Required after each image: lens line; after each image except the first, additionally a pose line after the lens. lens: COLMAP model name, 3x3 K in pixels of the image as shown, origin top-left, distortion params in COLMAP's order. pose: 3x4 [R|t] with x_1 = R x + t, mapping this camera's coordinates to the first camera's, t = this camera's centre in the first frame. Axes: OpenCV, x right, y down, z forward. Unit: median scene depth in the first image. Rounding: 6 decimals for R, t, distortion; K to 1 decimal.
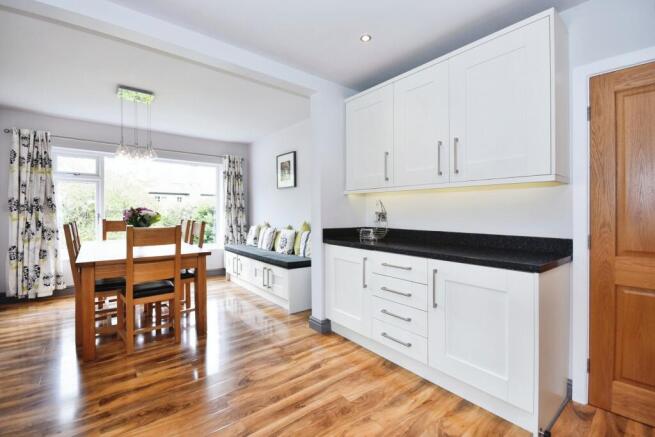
lens RADIAL K [[290.1, 0, 327.6], [0, 290.1, 214.7], [0, 0, 1]] dist [-0.001152, -0.000255]
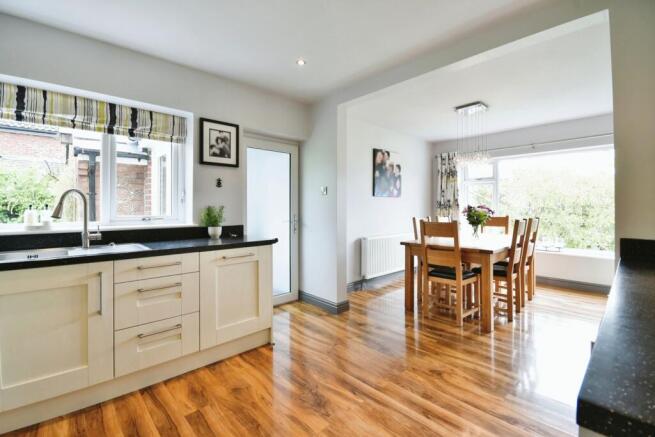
lens RADIAL K [[290.1, 0, 327.8], [0, 290.1, 213.2], [0, 0, 1]] dist [-0.001152, -0.000255]
pose [[0.074530, 0.014428, -0.997114, 0.616666], [-0.006642, 0.999880, 0.013971, -0.008261], [0.997197, 0.005582, 0.074617, 0.455517]]
